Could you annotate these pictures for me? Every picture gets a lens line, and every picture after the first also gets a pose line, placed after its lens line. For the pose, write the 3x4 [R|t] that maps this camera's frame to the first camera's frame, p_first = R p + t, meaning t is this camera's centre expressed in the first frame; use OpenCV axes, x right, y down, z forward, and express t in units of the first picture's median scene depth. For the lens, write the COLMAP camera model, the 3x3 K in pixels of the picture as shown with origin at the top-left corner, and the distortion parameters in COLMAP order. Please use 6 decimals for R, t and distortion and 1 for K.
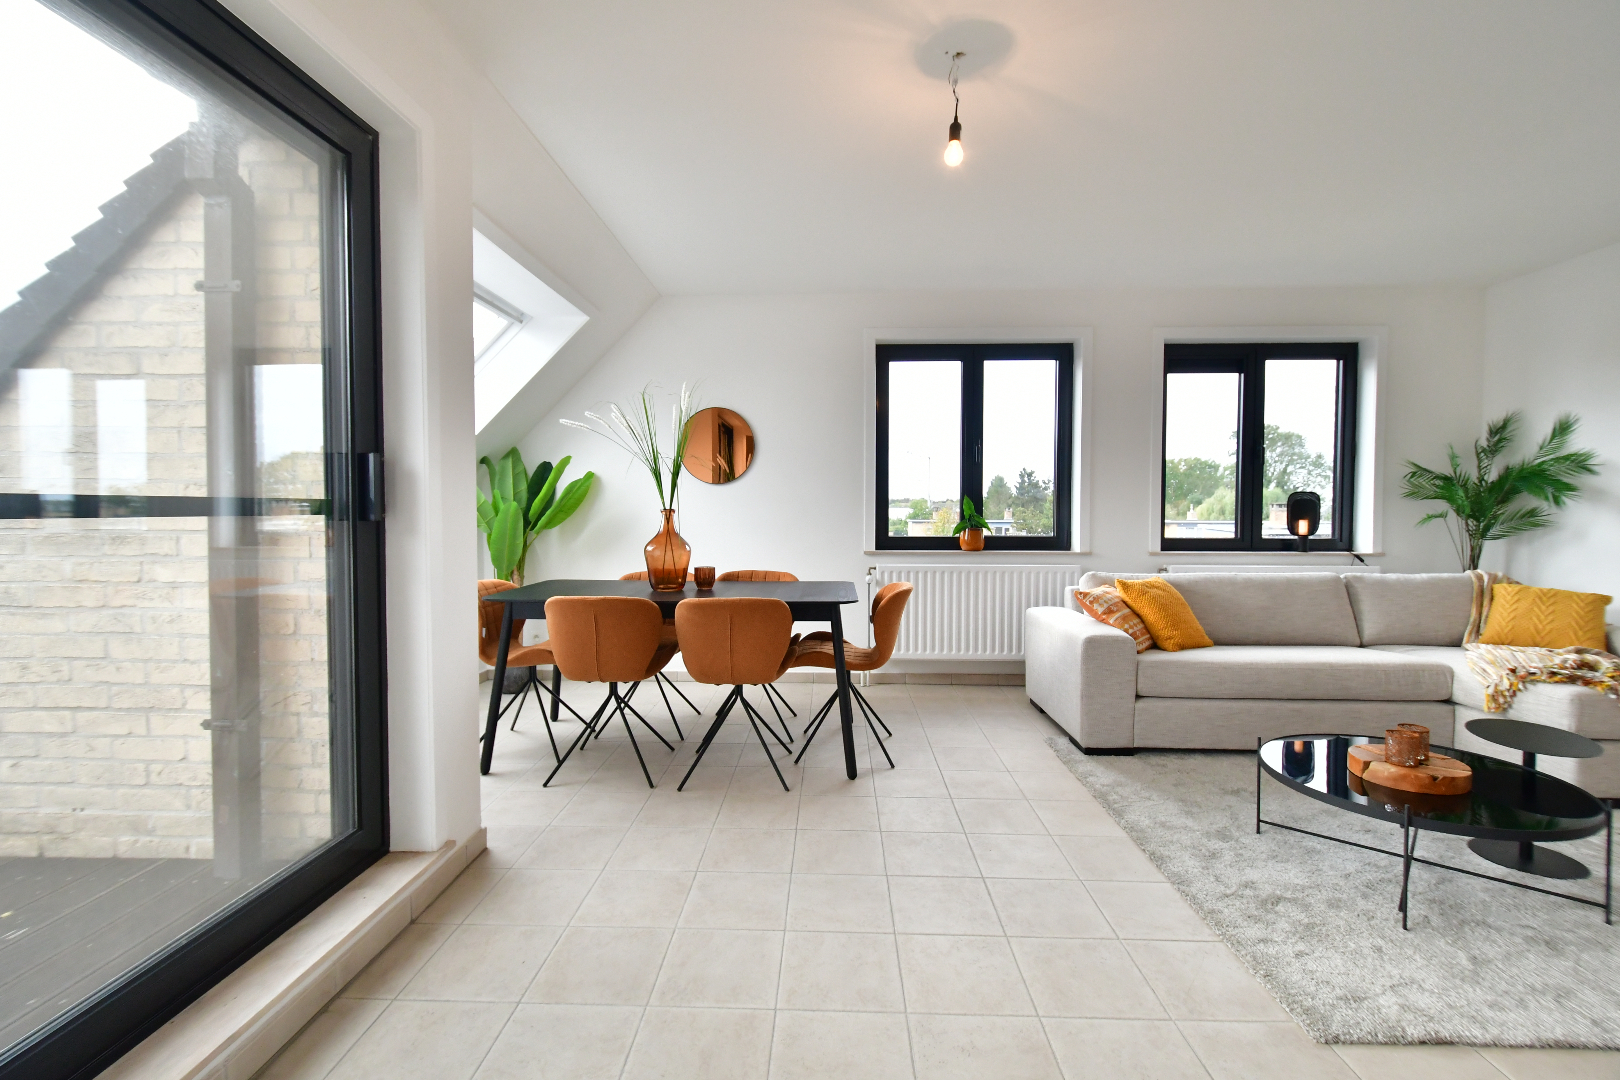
lens RADIAL K [[707.5, 0, 816.0], [0, 707.5, 534.4], [0, 0, 1]] dist [0.018812, -0.014256]
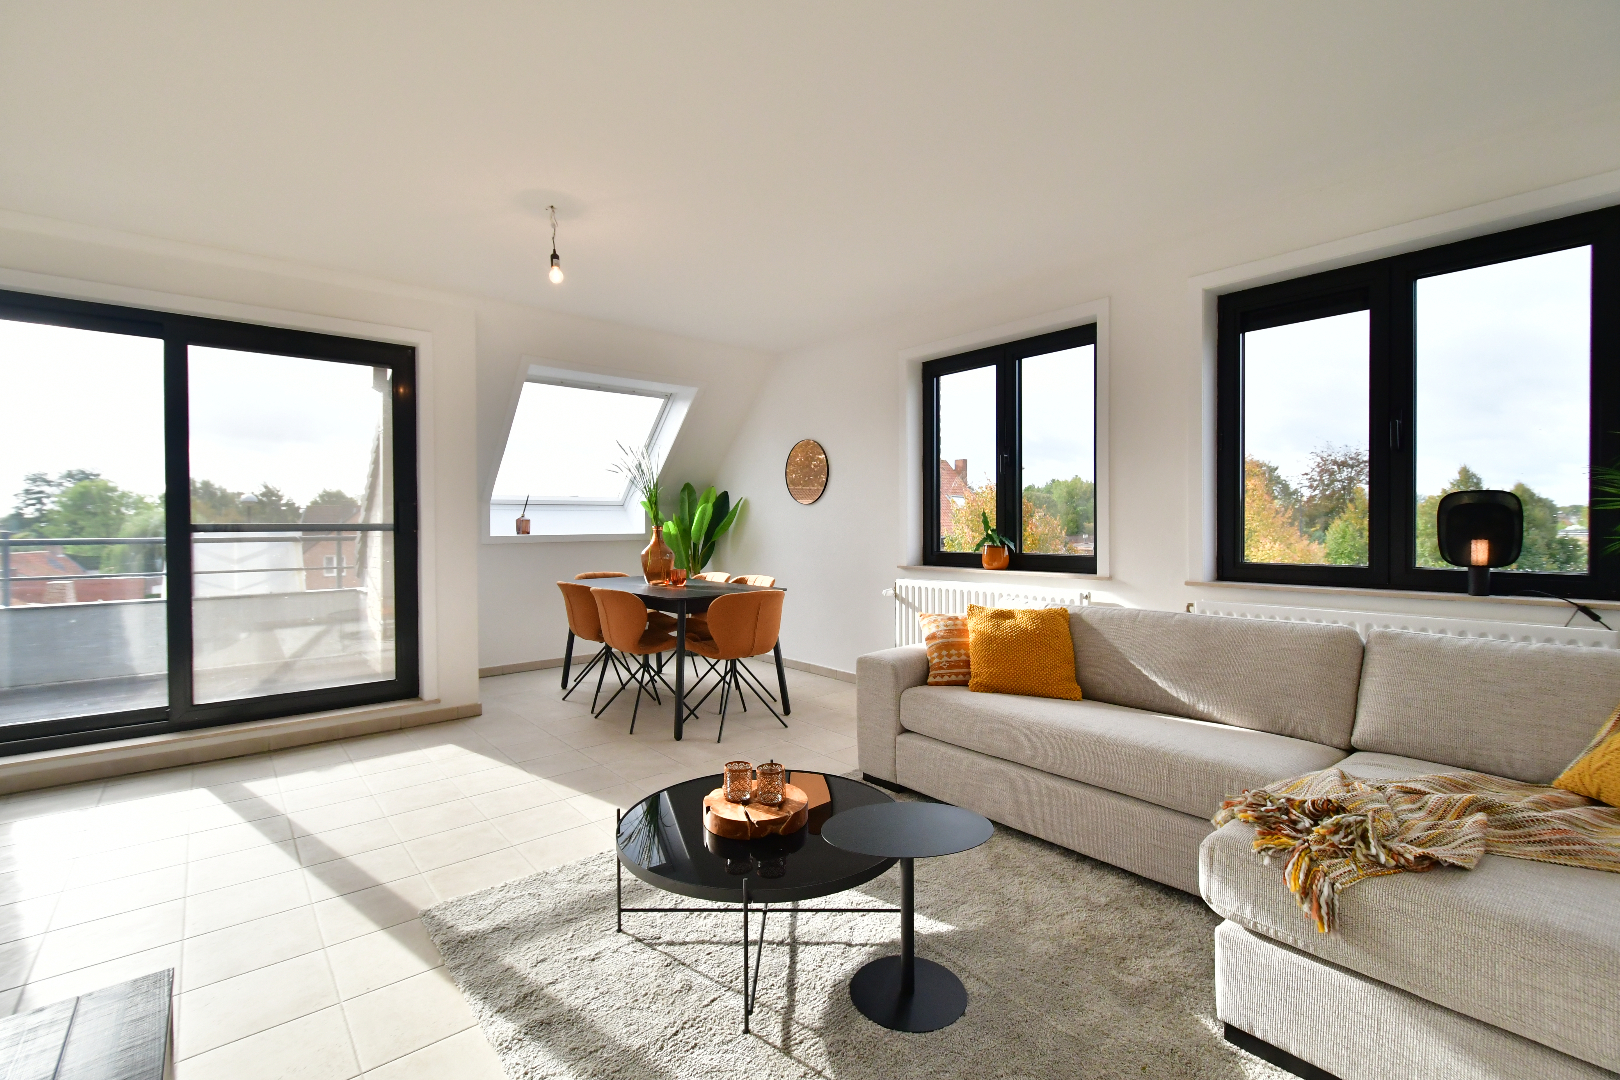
lens RADIAL K [[707.5, 0, 816.0], [0, 707.5, 534.4], [0, 0, 1]] dist [0.018812, -0.014256]
pose [[0.684328, 0.005367, -0.729155, 0.726906], [-0.014272, 0.999880, -0.006035, -0.013024], [0.729035, 0.014536, 0.684322, 0.197794]]
